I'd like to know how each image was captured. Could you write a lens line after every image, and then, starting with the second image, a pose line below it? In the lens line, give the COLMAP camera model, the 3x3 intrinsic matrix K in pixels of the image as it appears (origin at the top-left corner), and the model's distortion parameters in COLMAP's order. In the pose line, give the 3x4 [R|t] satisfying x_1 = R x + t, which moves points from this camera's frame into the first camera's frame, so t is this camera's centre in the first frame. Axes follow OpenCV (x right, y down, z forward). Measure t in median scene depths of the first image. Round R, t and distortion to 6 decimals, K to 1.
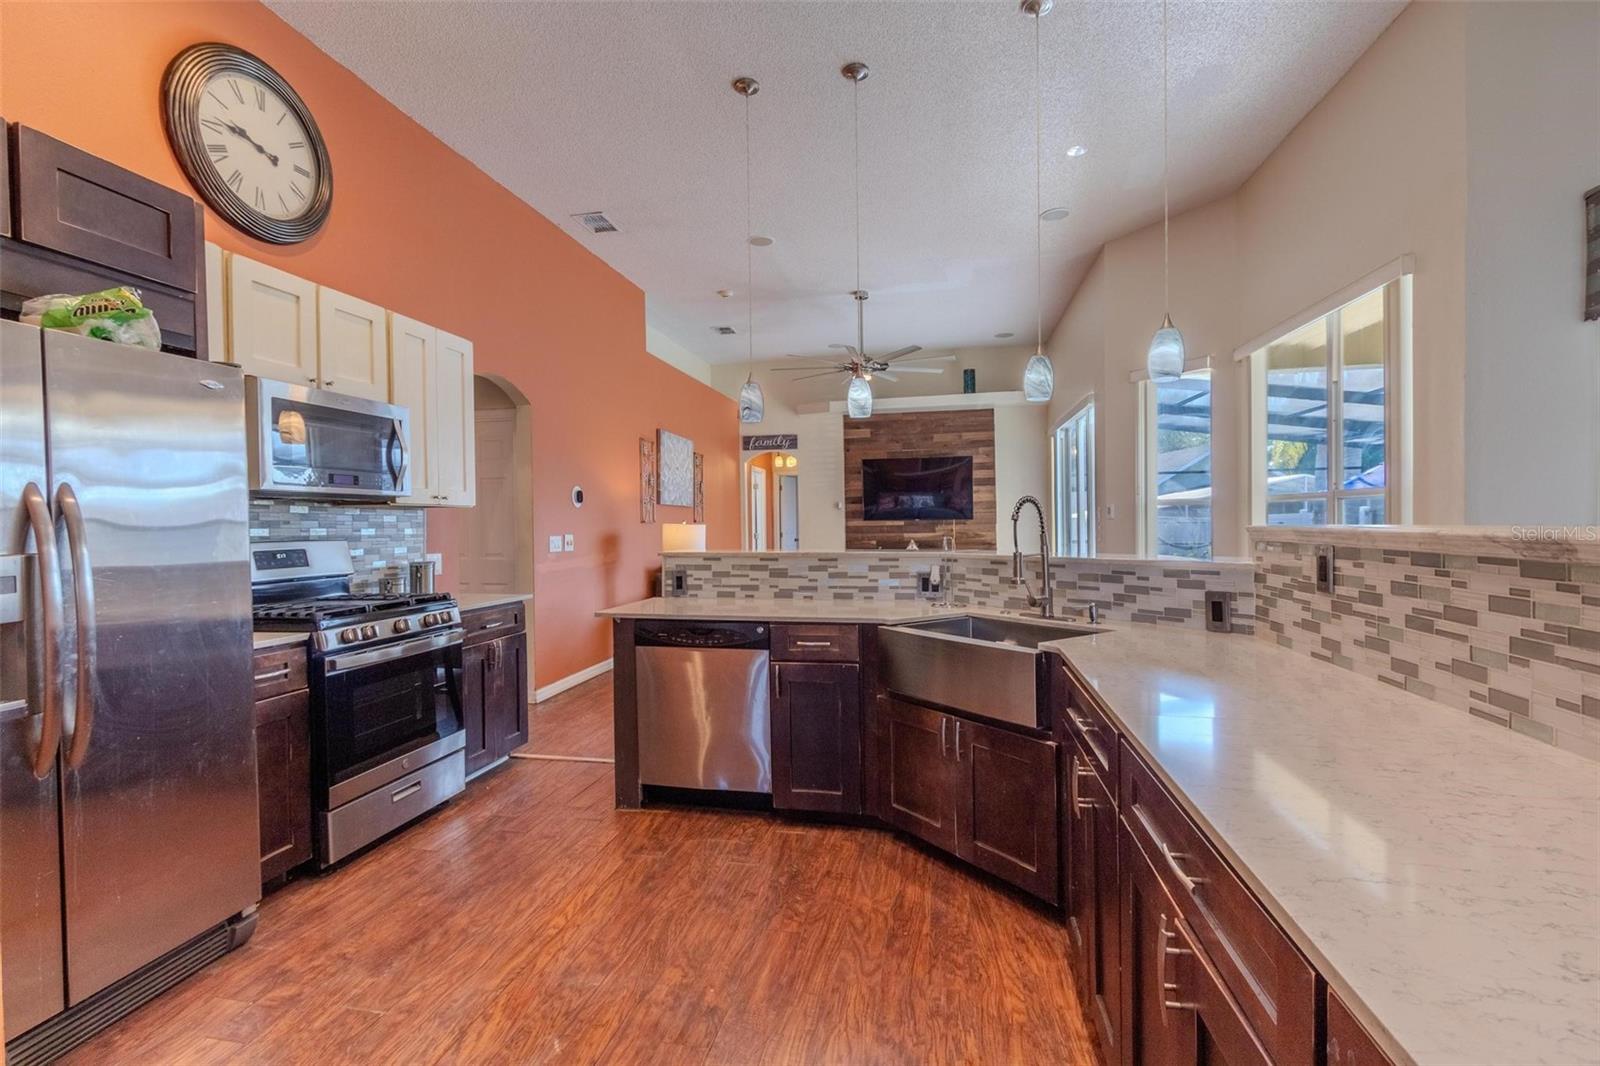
lens RADIAL K [[724.2, 0, 803.3], [0, 724.2, 532.7], [0, 0, 1]] dist [0.001677, 0.000330]
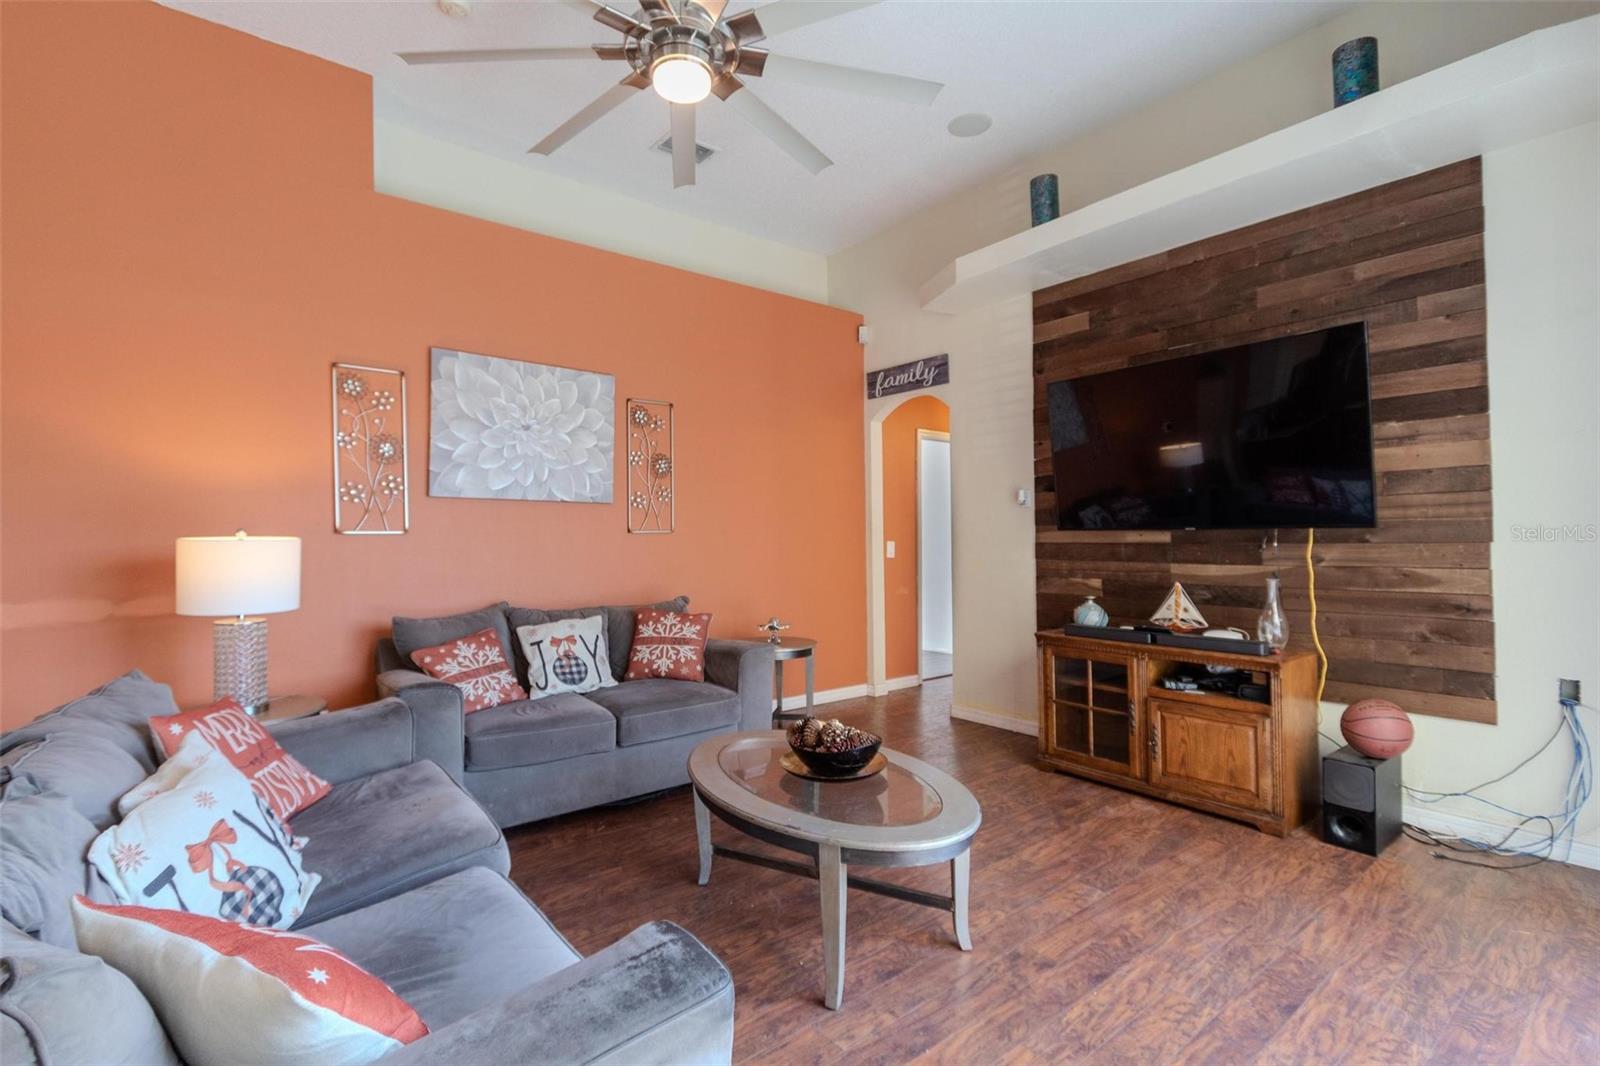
lens RADIAL K [[724.2, 0, 794.8], [0, 724.2, 532.8], [0, 0, 1]] dist [0.001677, 0.000330]
pose [[0.761332, 0.006595, -0.648329, 0.236902], [-0.010820, 0.999938, -0.002534, -0.012497], [0.648272, 0.008944, 0.761356, 0.578964]]
